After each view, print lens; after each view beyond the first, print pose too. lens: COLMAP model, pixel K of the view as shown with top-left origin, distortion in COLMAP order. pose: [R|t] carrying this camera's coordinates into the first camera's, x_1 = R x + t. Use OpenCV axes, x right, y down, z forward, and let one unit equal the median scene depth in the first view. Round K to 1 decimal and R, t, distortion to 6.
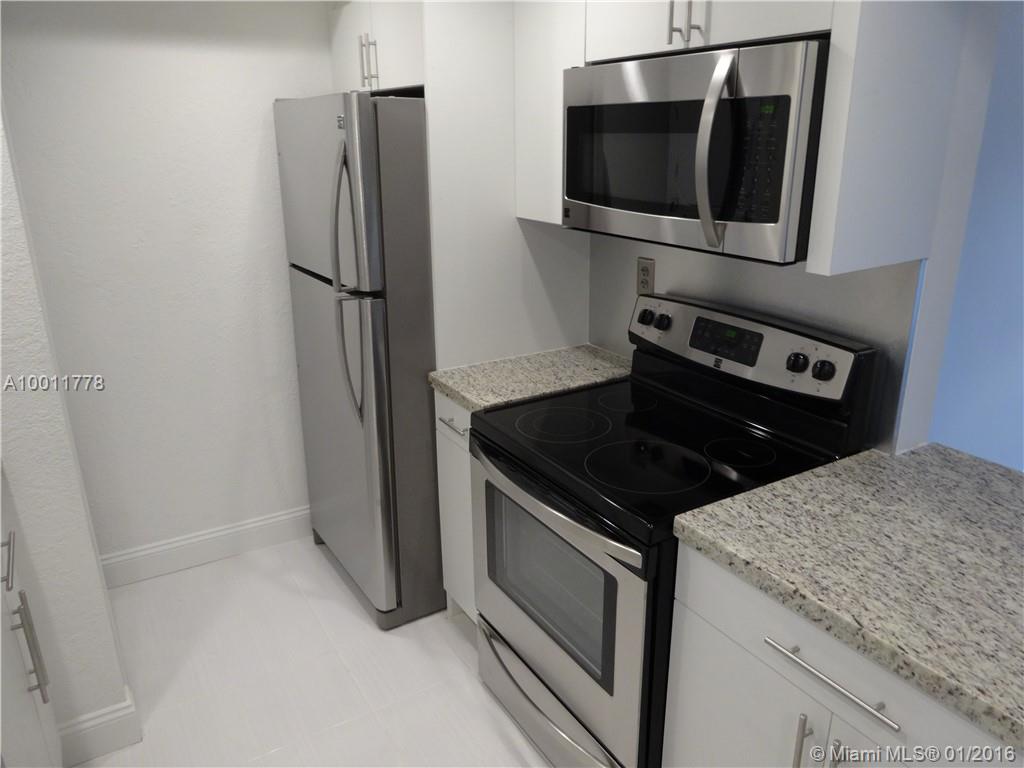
lens RADIAL K [[746.9, 0, 510.4], [0, 746.9, 384.0], [0, 0, 1]] dist [-0.002201, -0.014267]
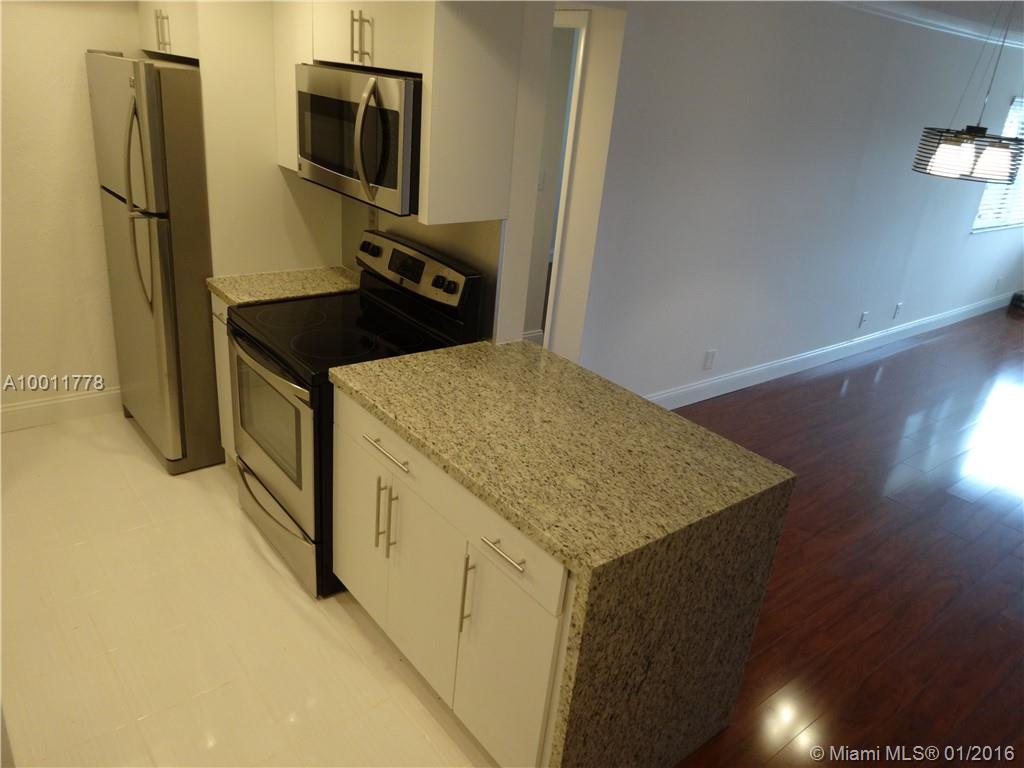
lens RADIAL K [[746.9, 0, 508.1], [0, 746.9, 387.9], [0, 0, 1]] dist [-0.002201, -0.014267]
pose [[0.985904, 0.041295, 0.162136, 0.250861], [-0.055185, 0.995093, 0.082119, 0.047348], [-0.157949, -0.089909, 0.983345, -0.477728]]
